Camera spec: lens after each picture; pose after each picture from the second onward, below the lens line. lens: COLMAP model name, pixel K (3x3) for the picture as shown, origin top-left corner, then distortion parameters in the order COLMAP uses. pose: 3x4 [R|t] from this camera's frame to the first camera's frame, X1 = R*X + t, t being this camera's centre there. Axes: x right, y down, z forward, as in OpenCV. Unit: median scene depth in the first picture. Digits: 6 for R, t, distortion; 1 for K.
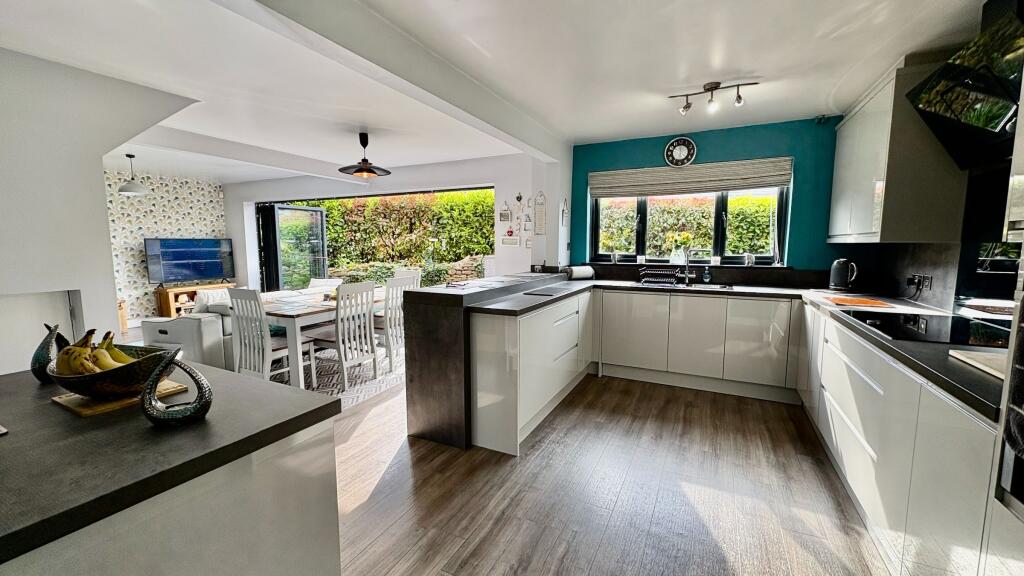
lens RADIAL K [[407.3, 0, 513.1], [0, 407.3, 286.2], [0, 0, 1]] dist [-0.008438, 0.000147]
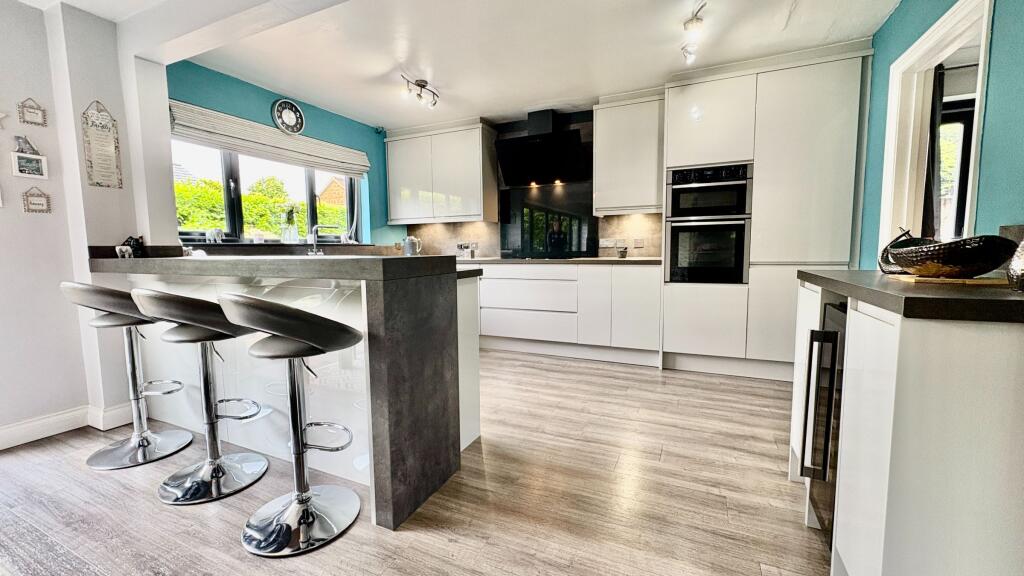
lens RADIAL K [[407.3, 0, 513.2], [0, 407.3, 287.4], [0, 0, 1]] dist [-0.008438, 0.000147]
pose [[-0.019640, -0.097181, 0.995073, -0.532087], [0.112733, 0.988703, 0.098784, 0.010723], [-0.993431, 0.114118, -0.008462, 0.560646]]
